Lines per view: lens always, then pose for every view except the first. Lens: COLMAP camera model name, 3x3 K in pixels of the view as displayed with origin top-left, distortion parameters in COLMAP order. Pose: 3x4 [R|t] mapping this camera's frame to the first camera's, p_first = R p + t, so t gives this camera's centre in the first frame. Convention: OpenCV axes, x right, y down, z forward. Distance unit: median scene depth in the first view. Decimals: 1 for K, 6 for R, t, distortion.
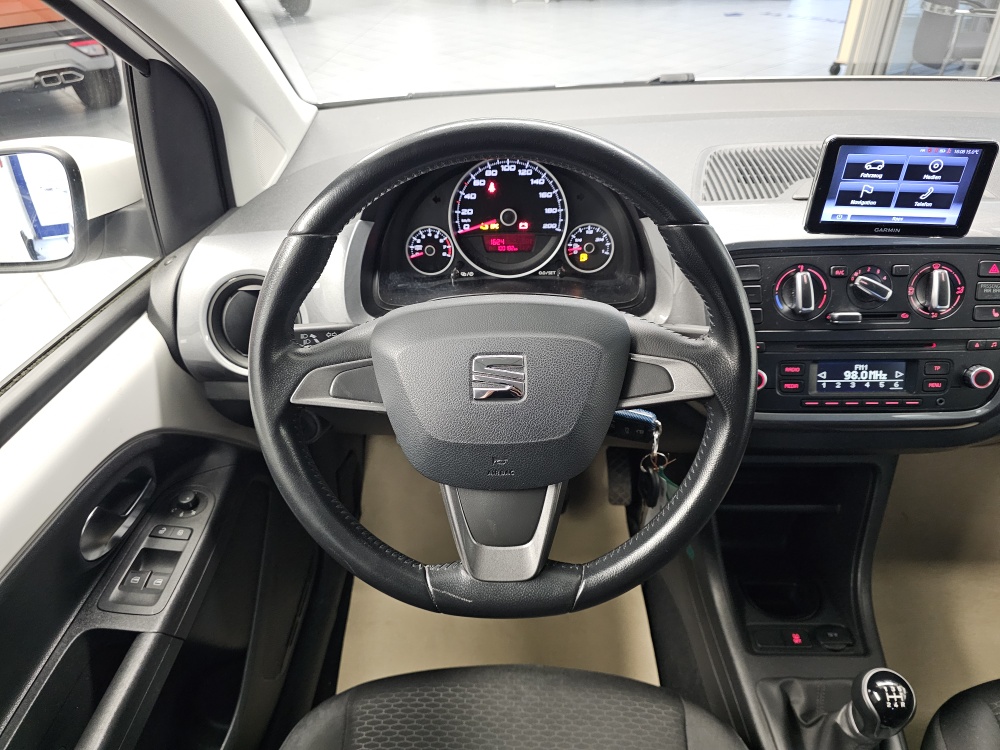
lens RADIAL K [[671.6, 0, 500.0], [0, 671.6, 375.0], [0, 0, 1]] dist [0.052894, -0.057734]
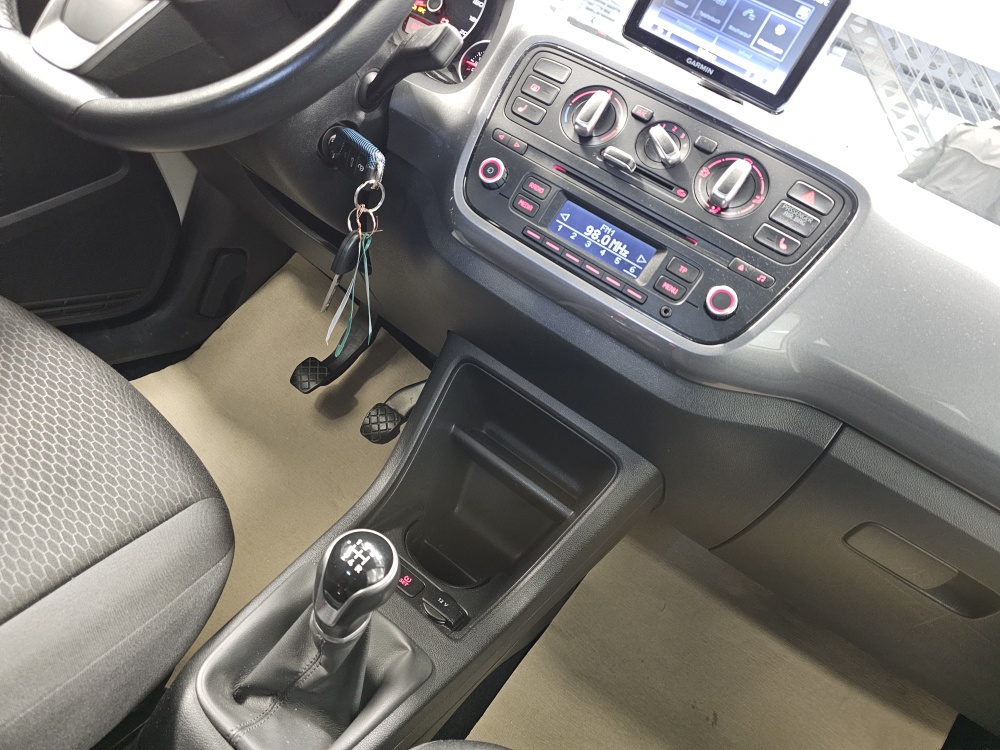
lens RADIAL K [[685.3, 0, 499.7], [0, 685.3, 369.0], [0, 0, 1]] dist [0.043448, -0.058161]
pose [[0.794805, 0.552669, -0.250684, 0.675389], [-0.597476, 0.785009, -0.163657, 0.305762], [0.106341, 0.279853, 0.954135, 0.236115]]
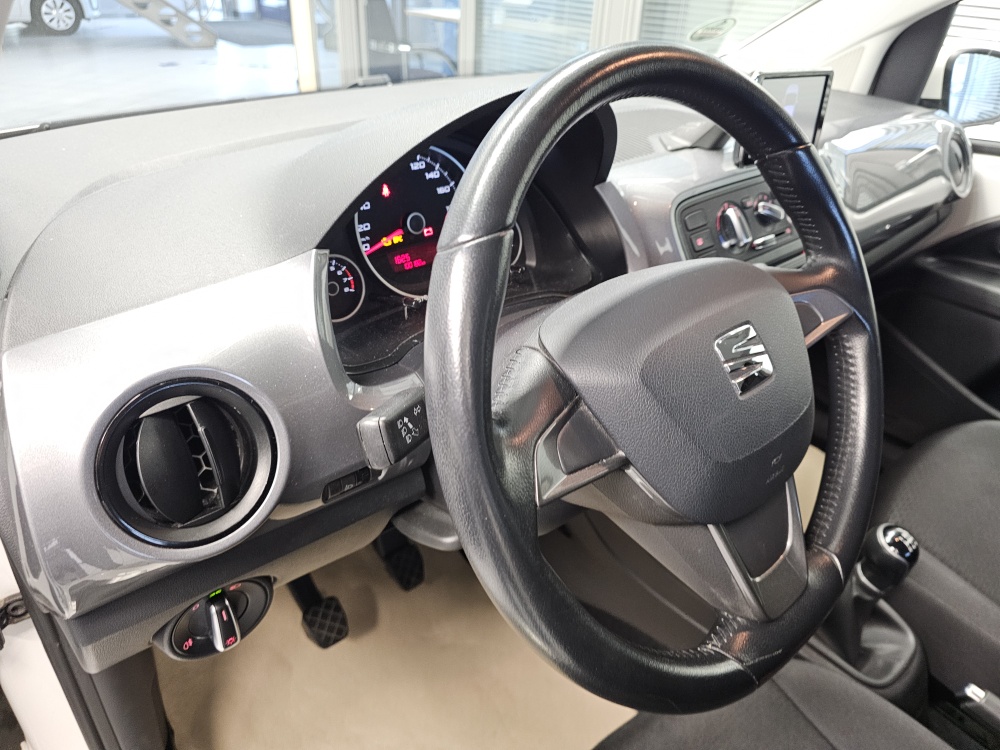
lens RADIAL K [[685.3, 0, 499.7], [0, 685.3, 369.0], [0, 0, 1]] dist [0.043448, -0.058161]
pose [[0.736153, -0.301948, 0.605728, -0.490389], [0.348008, 0.936464, 0.043875, -0.082716], [-0.580490, 0.178499, 0.794461, 0.364629]]
